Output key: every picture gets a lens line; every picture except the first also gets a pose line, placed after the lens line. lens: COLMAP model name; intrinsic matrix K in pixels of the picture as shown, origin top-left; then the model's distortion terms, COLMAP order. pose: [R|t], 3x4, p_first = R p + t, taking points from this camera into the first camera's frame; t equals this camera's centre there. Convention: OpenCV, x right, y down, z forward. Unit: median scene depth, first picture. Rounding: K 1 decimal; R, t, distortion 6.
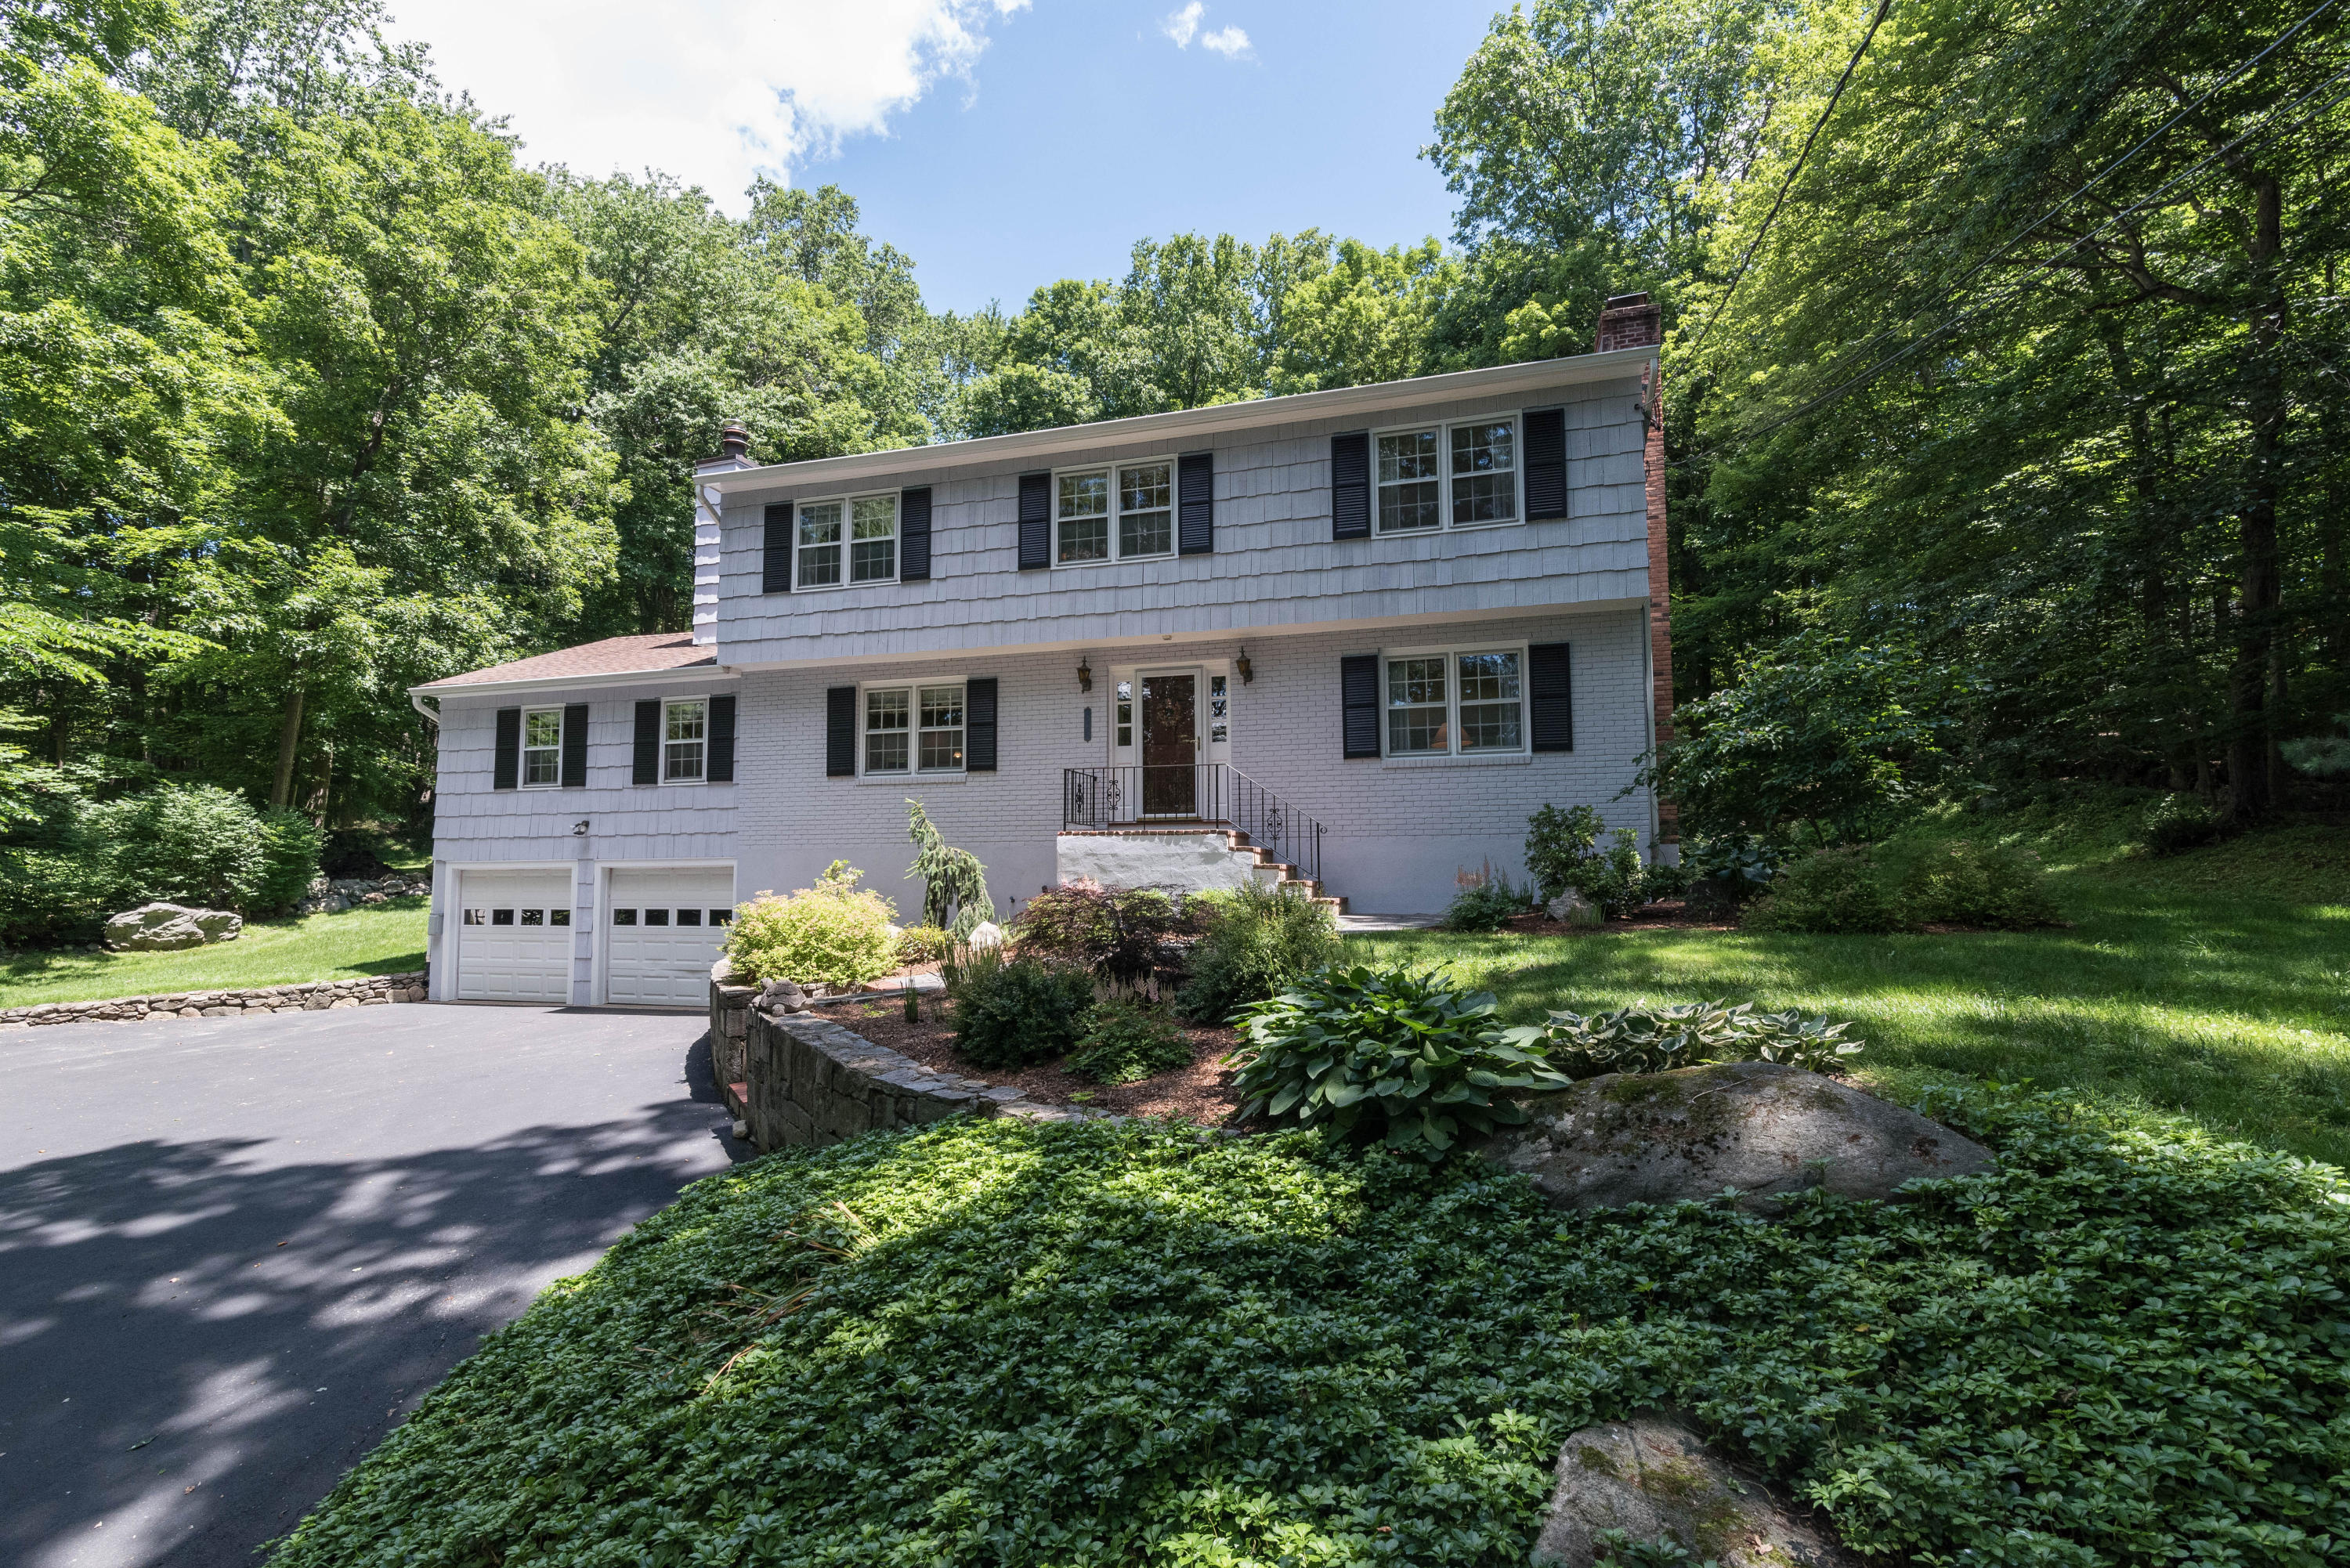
lens RADIAL K [[1064.7, 0, 1167.4], [0, 1064.7, 789.4], [0, 0, 1]] dist [0.005103, 0.000726]
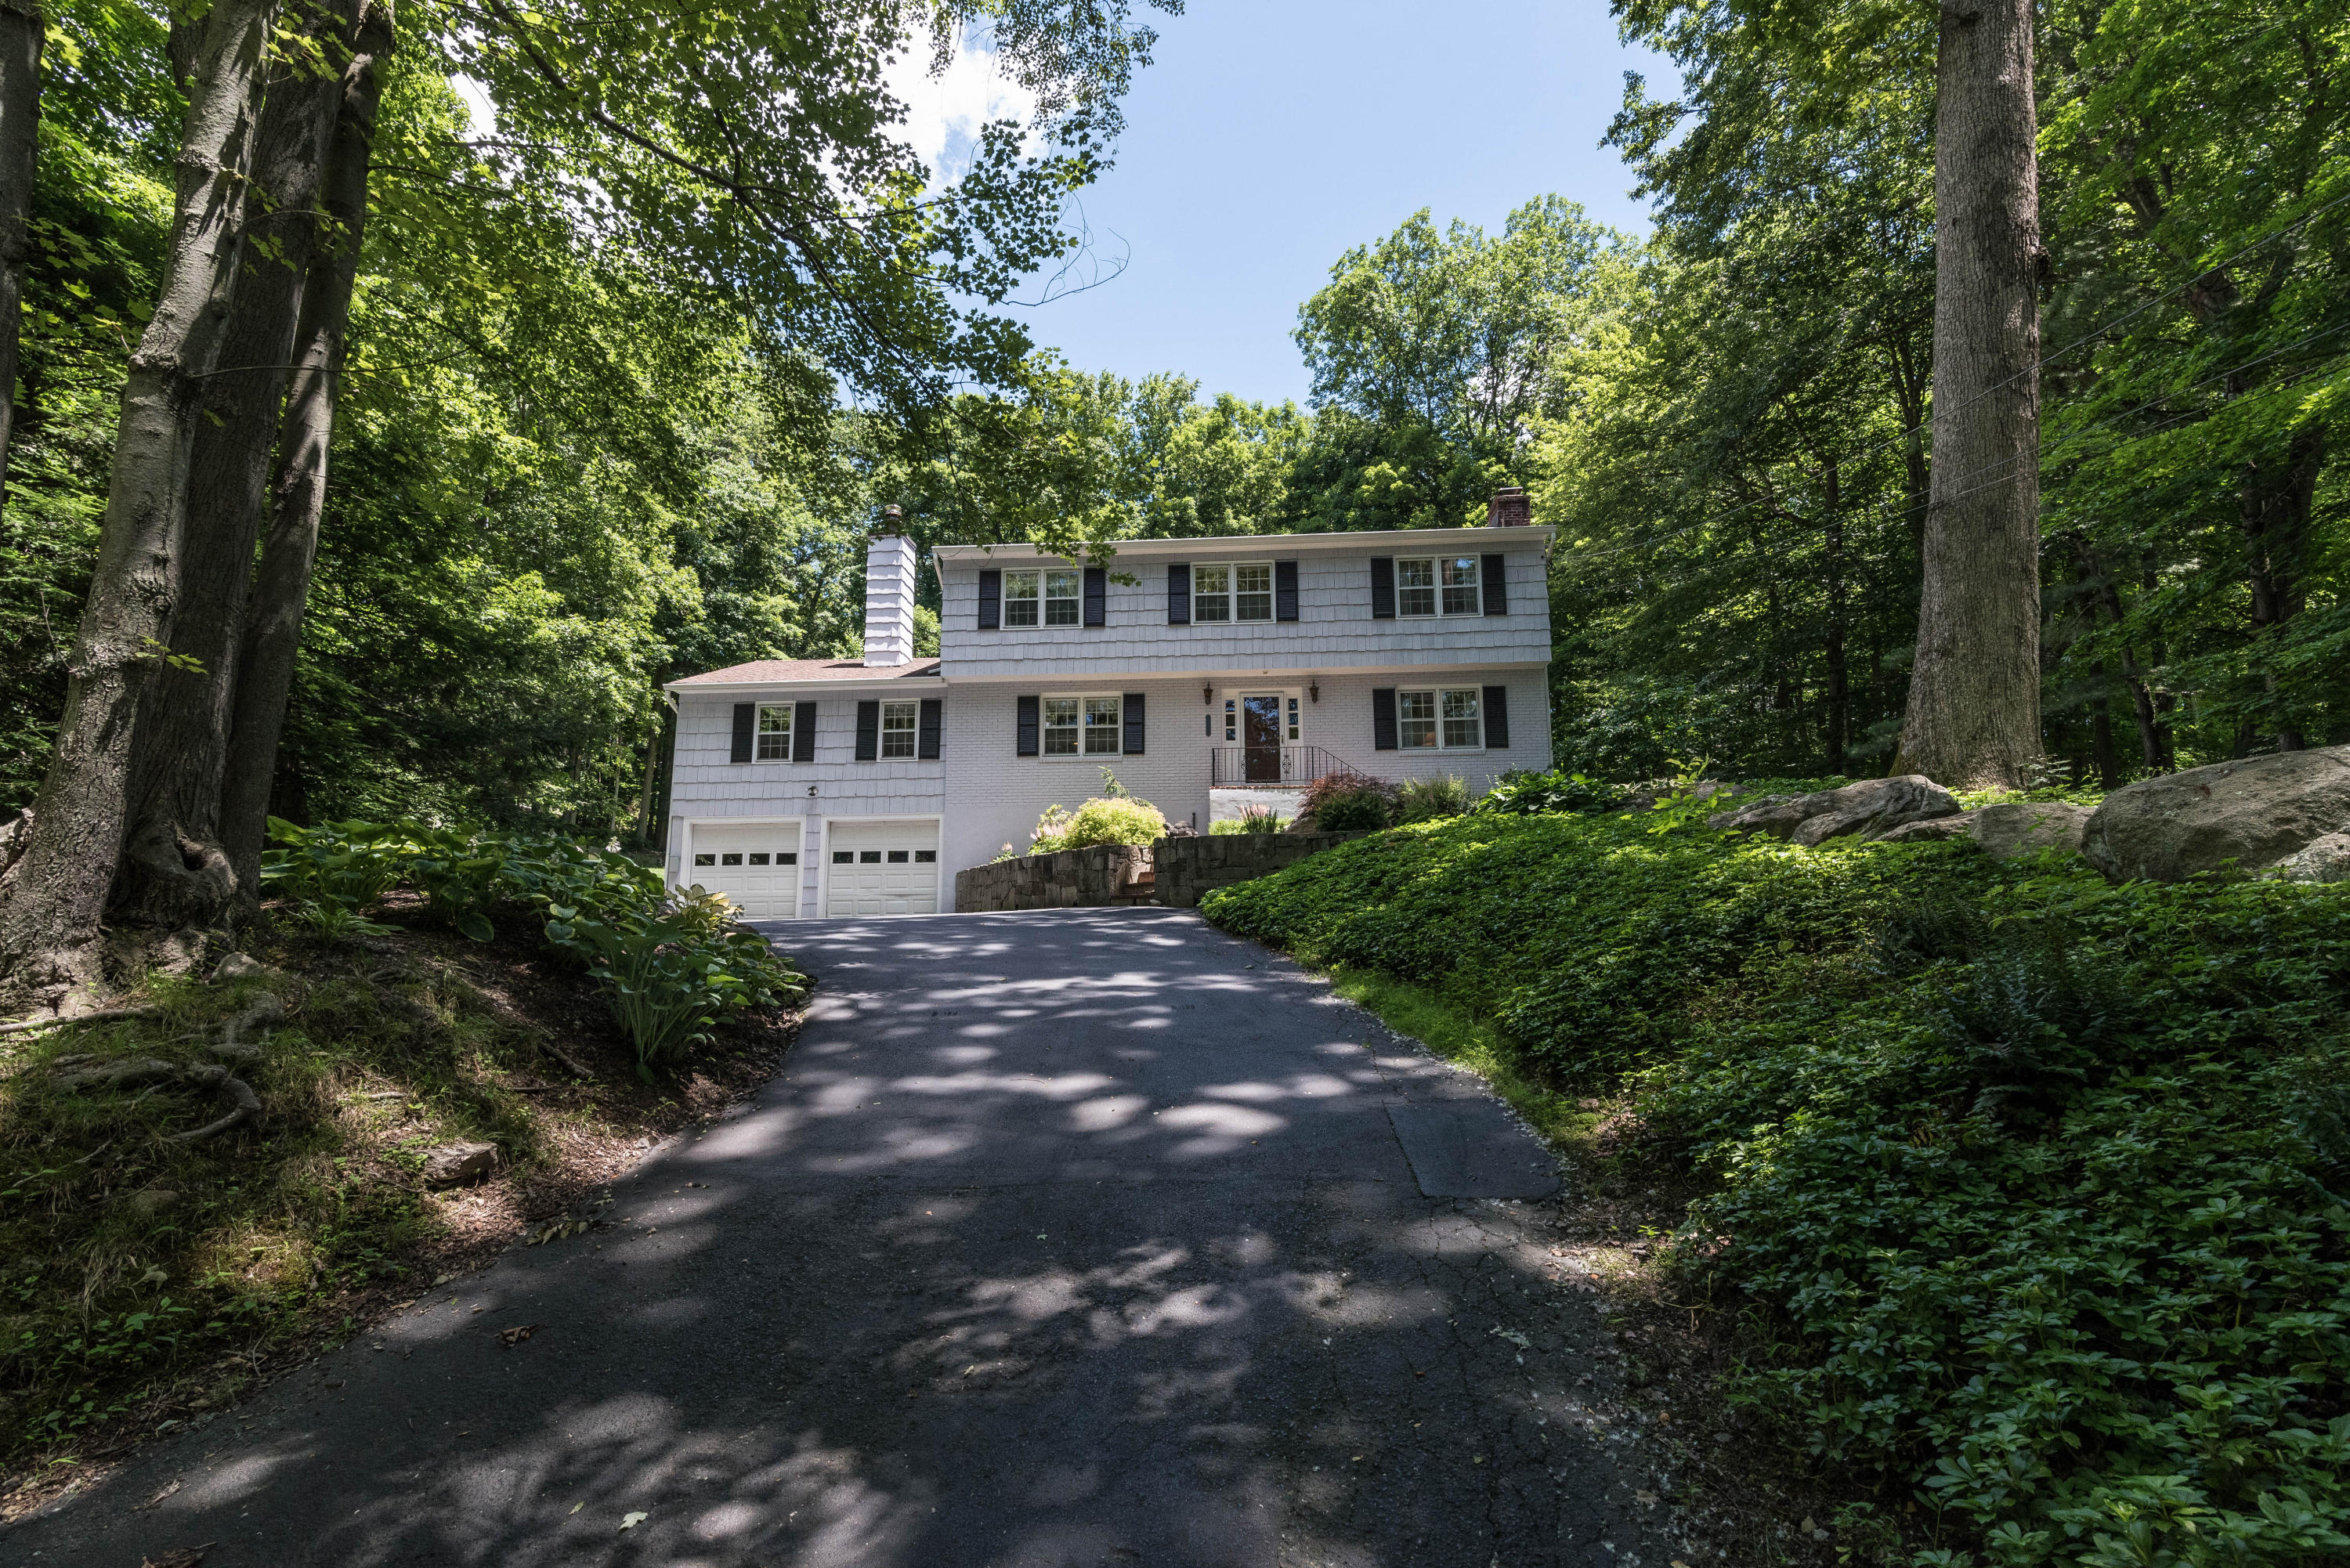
lens RADIAL K [[1064.7, 0, 1182.4], [0, 1064.7, 780.2], [0, 0, 1]] dist [0.005103, 0.000726]
pose [[0.973912, 0.036959, 0.223898, -0.438046], [-0.015283, 0.995091, -0.097781, 0.163156], [-0.226412, 0.091808, 0.969695, -0.465274]]
